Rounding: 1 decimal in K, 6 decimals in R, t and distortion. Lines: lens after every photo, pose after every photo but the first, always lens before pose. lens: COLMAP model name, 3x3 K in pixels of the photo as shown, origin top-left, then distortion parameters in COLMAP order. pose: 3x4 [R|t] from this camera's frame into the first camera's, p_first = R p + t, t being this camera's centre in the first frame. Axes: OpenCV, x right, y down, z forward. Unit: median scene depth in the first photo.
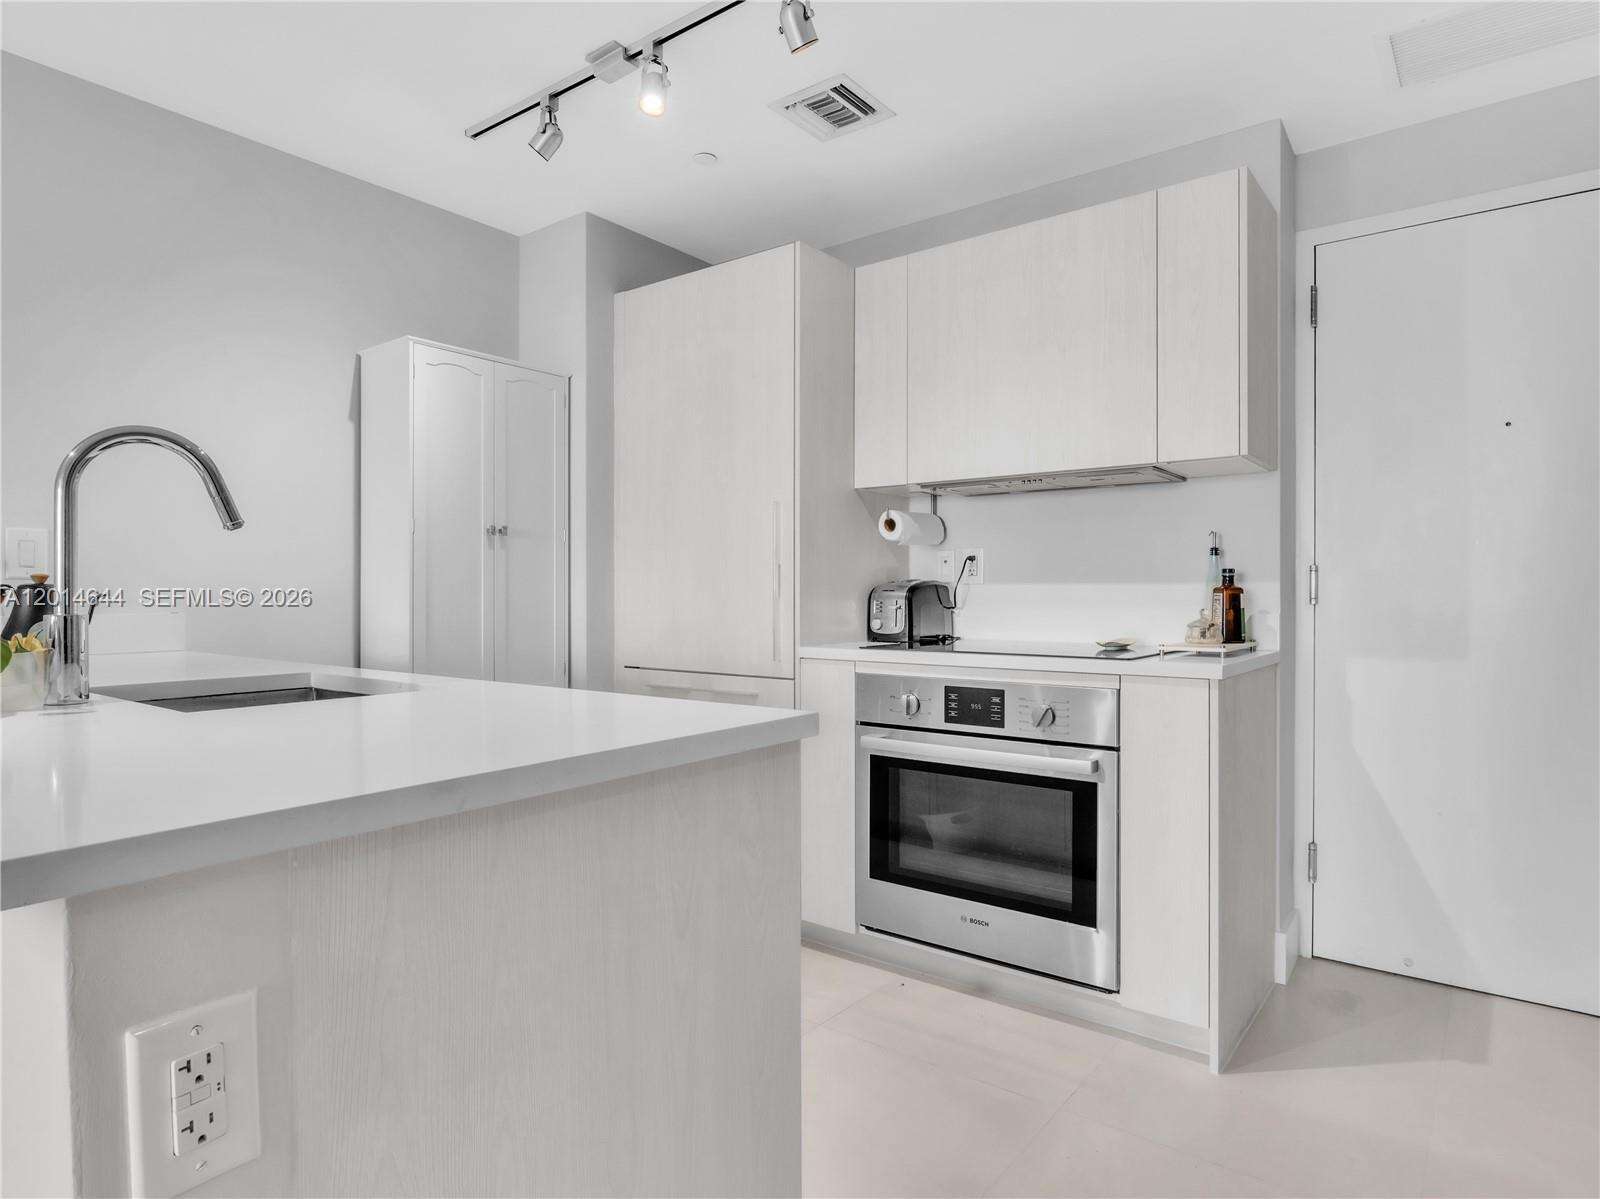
lens RADIAL K [[908.1, 0, 798.7], [0, 908.1, 595.6], [0, 0, 1]] dist [0.001538, -0.000920]
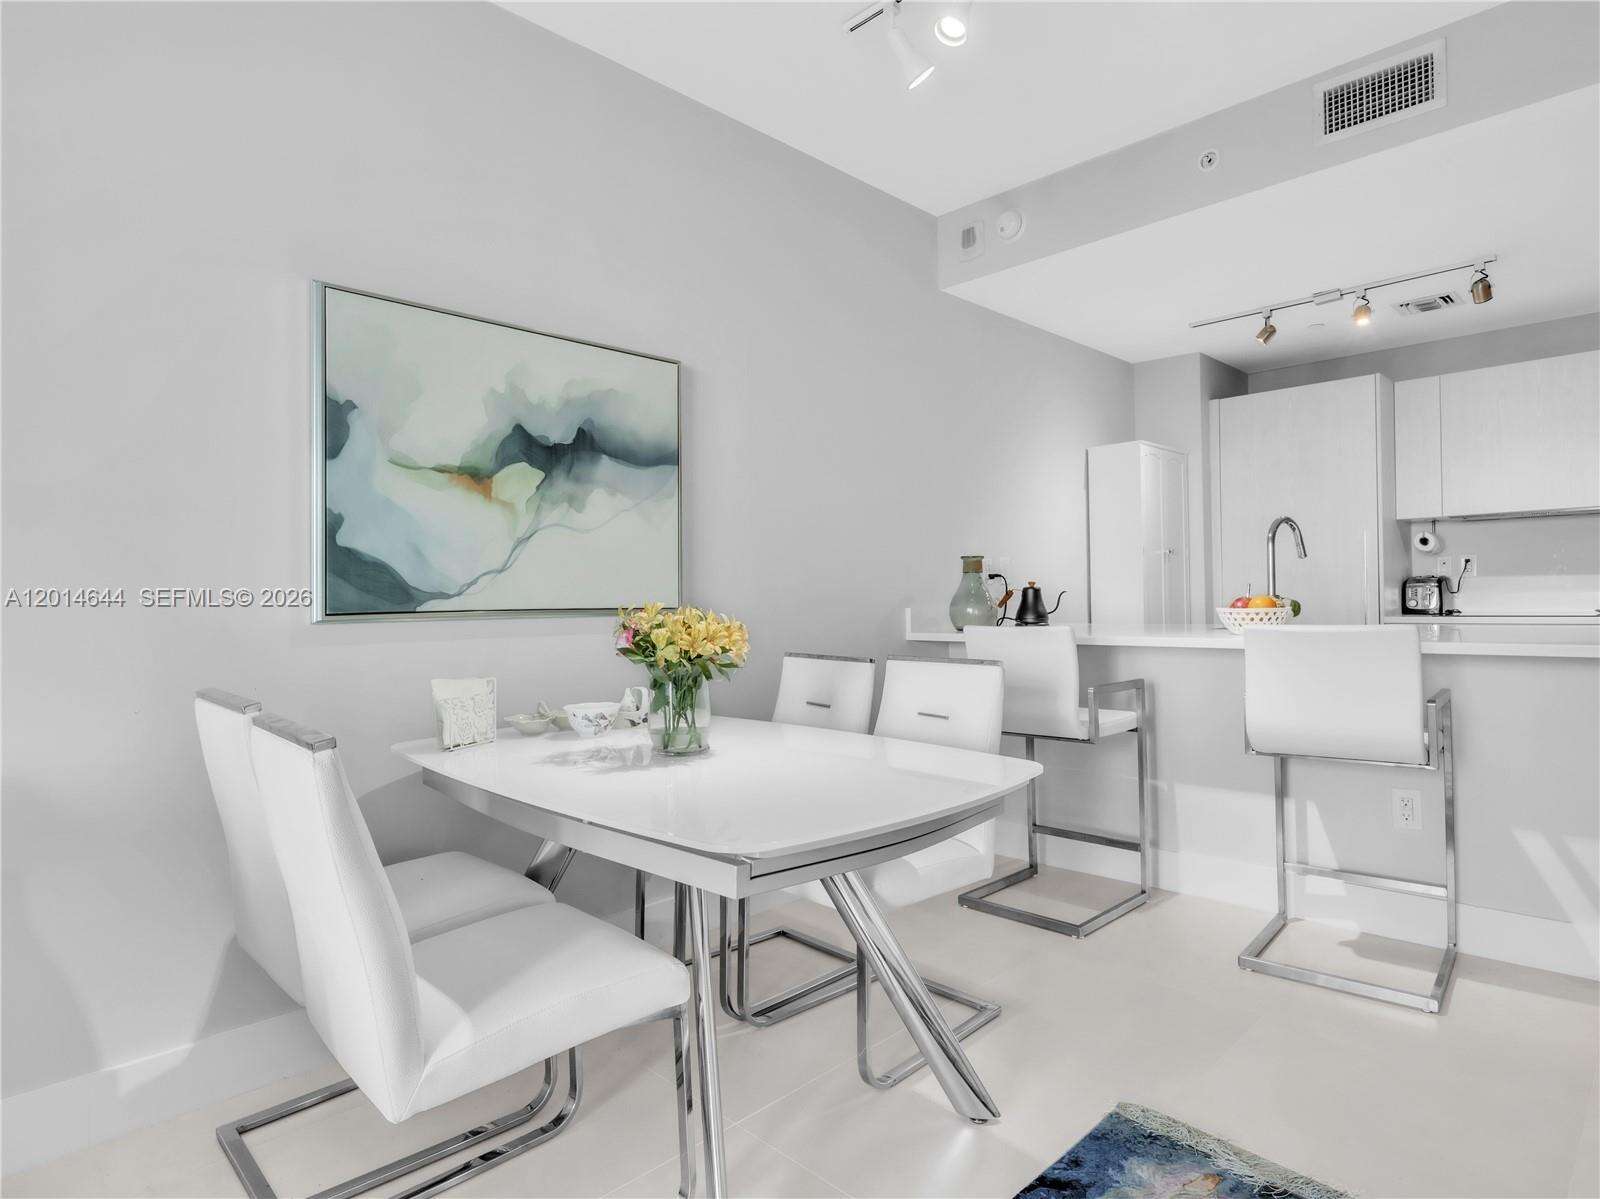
lens RADIAL K [[908.1, 0, 802.6], [0, 908.1, 600.7], [0, 0, 1]] dist [0.001538, -0.000920]
pose [[0.991839, -0.021039, -0.125749, -0.773756], [0.020057, 0.999758, -0.009071, 0.019688], [0.125909, 0.006475, 0.992021, -0.716843]]
